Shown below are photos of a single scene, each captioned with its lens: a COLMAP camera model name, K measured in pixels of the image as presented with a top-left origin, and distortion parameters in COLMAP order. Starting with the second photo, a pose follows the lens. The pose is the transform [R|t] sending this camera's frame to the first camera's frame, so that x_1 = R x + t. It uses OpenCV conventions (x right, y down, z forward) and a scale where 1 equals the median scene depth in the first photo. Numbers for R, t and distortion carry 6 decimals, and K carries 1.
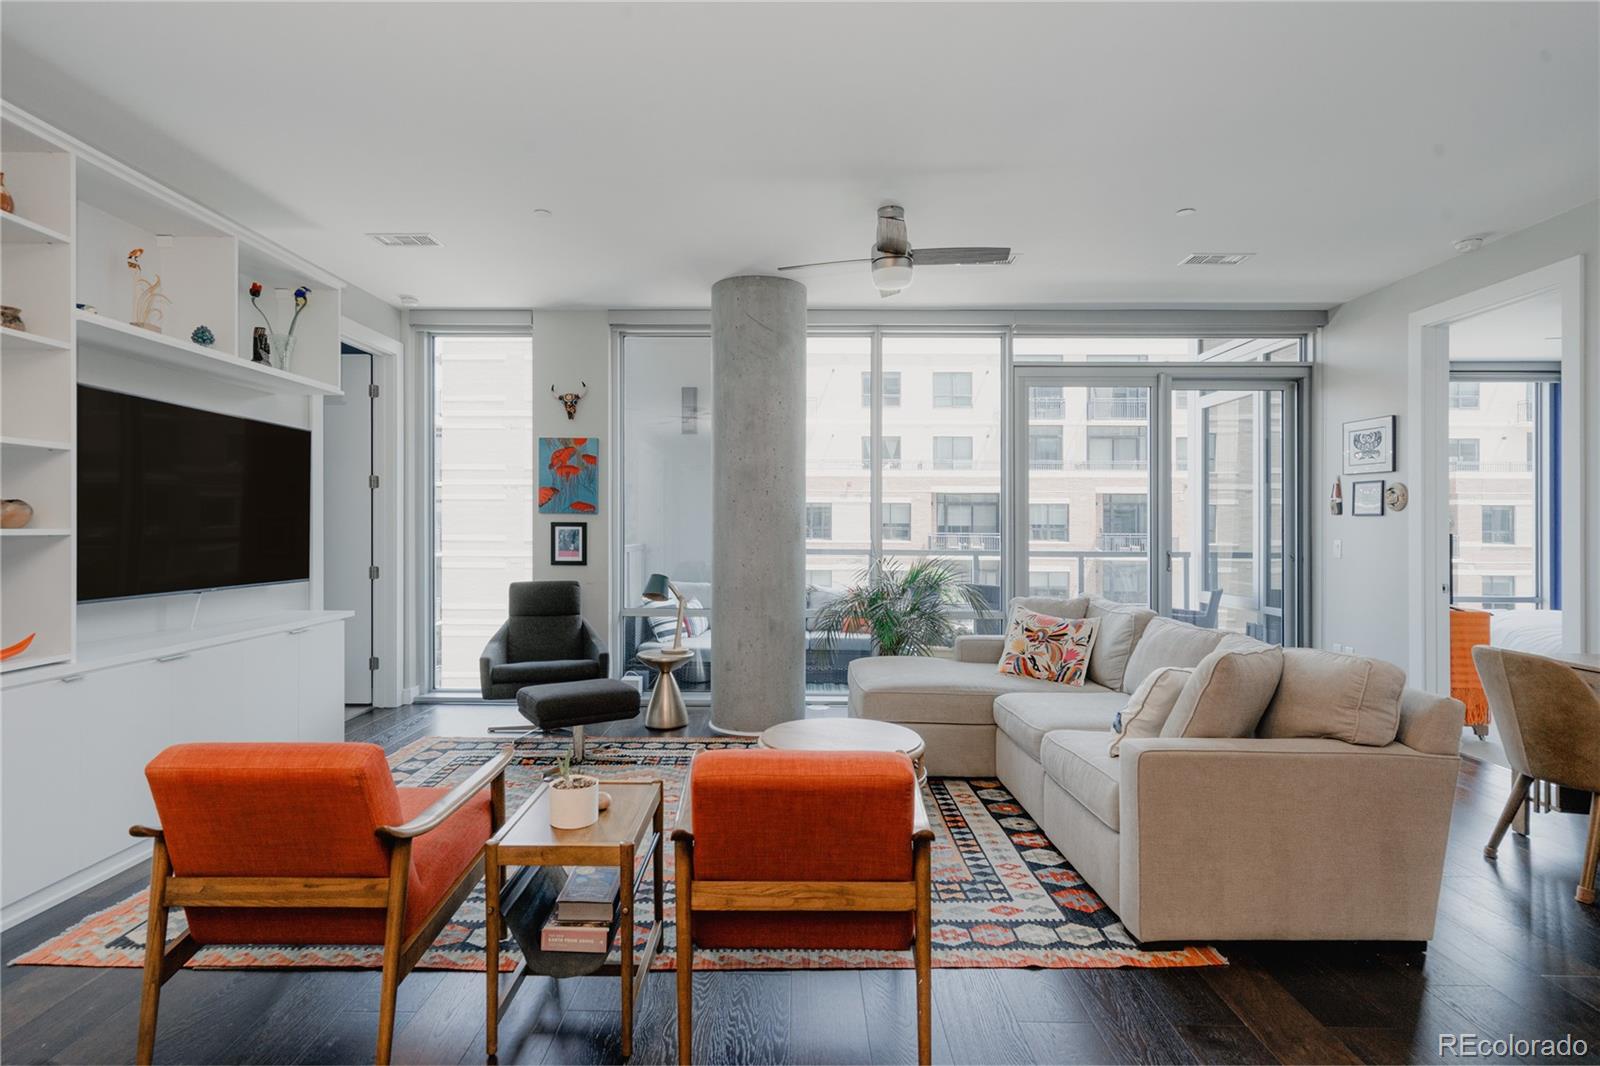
lens RADIAL K [[802.0, 0, 800.0], [0, 802.0, 533.0], [0, 0, 1]] dist [0.003355, 0.000640]
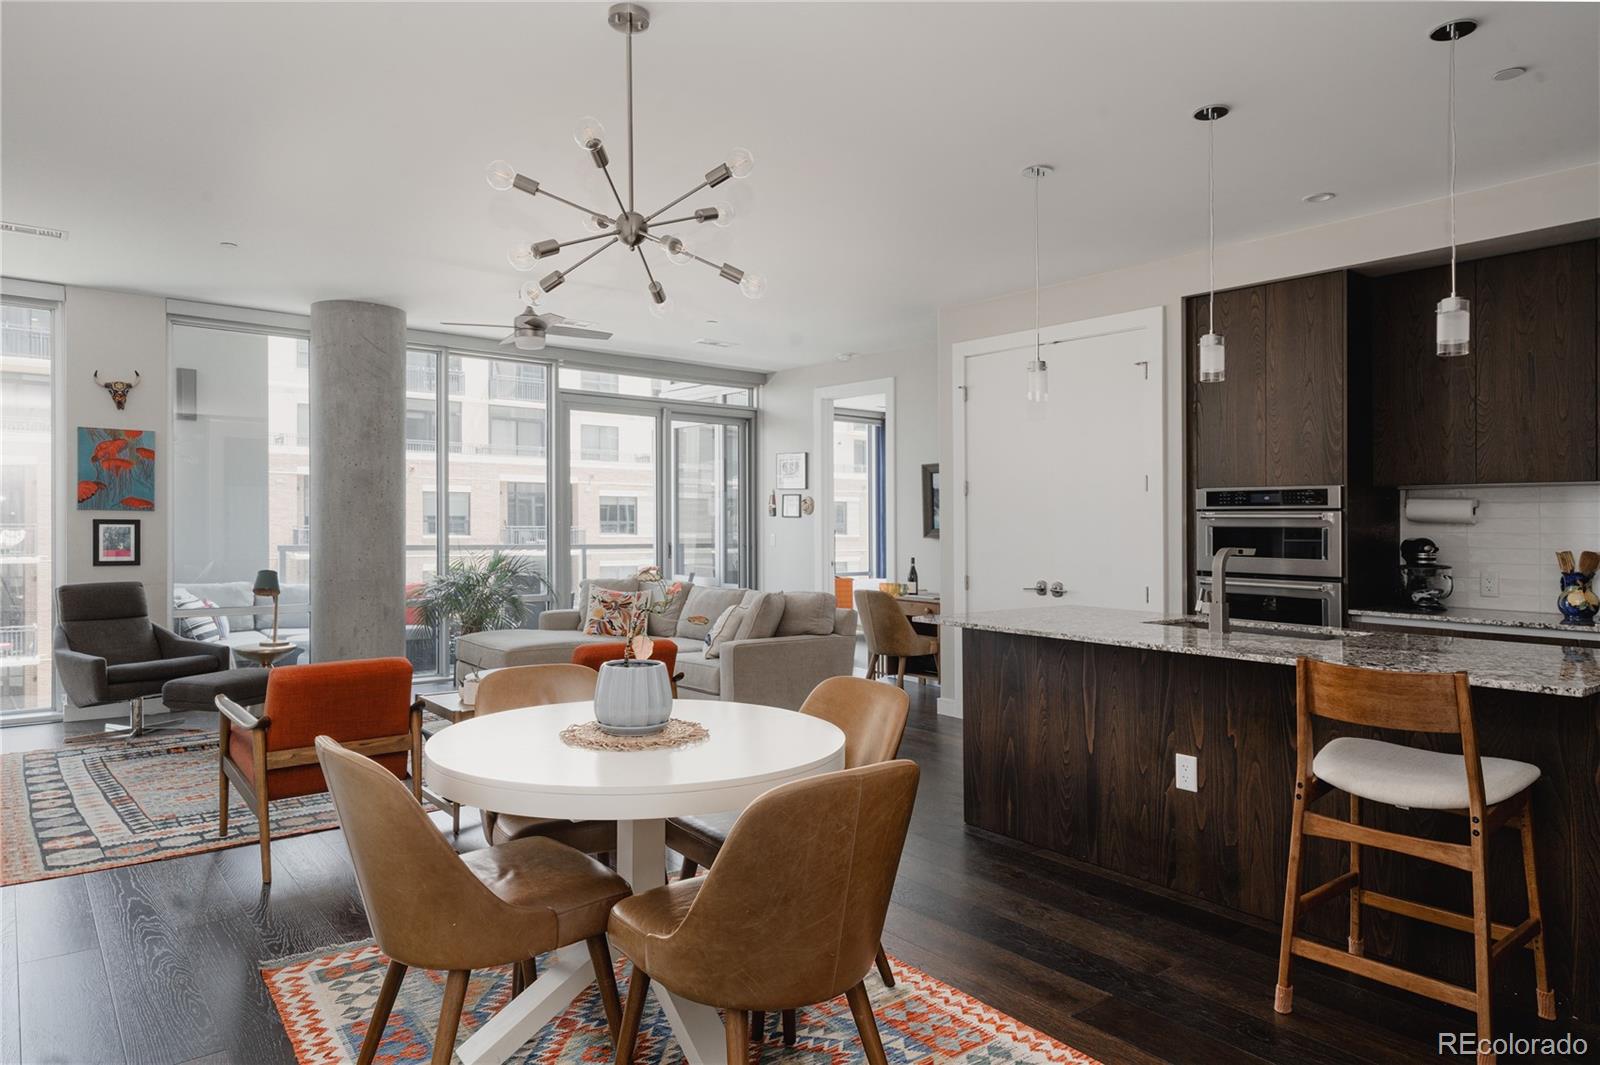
lens RADIAL K [[964.5, 0, 800.0], [0, 964.5, 532.5], [0, 0, 1]] dist [0.004455, 0.000506]
pose [[0.776442, -0.005221, 0.630167, -0.402815], [-0.000120, 0.999964, 0.008432, -0.008432], [-0.630189, -0.006622, 0.776414, -0.395231]]
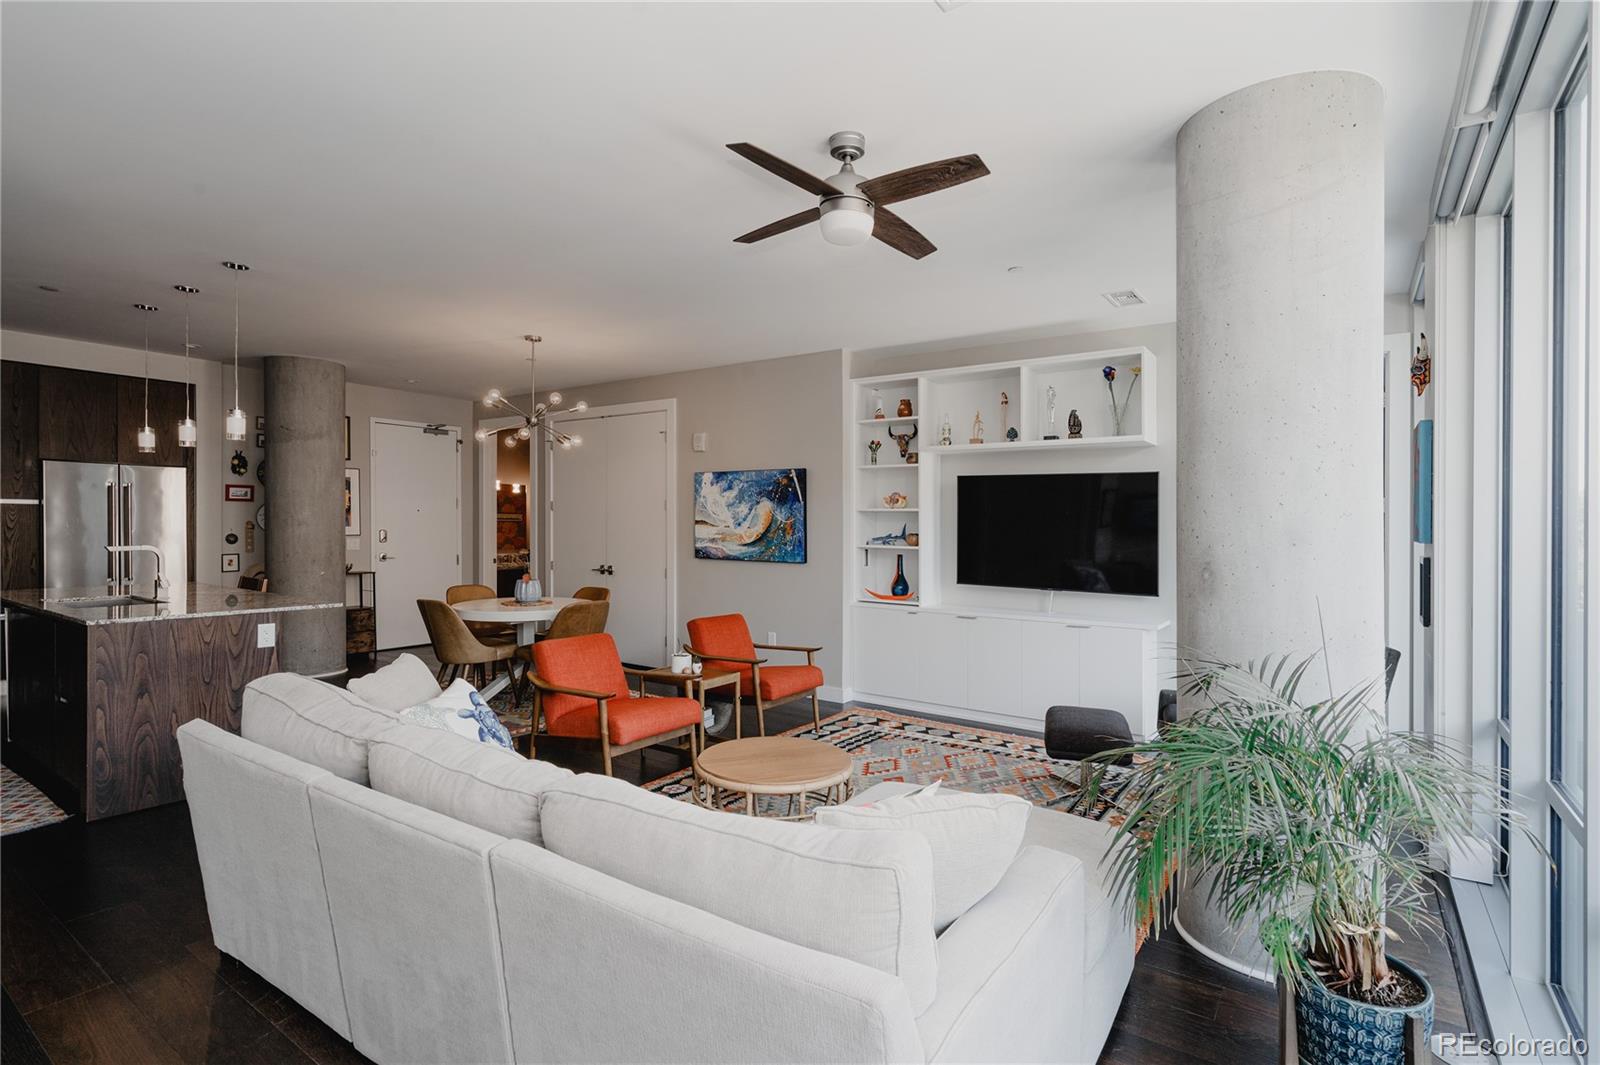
lens RADIAL K [[789.6, 0, 802.7], [0, 789.6, 521.2], [0, 0, 1]] dist [0.000520, 0.016791]
pose [[-0.589408, -0.014648, -0.807703, 0.526844], [-0.021033, 0.999775, -0.002782, -0.031380], [0.807562, 0.015349, -0.589583, 1.016894]]
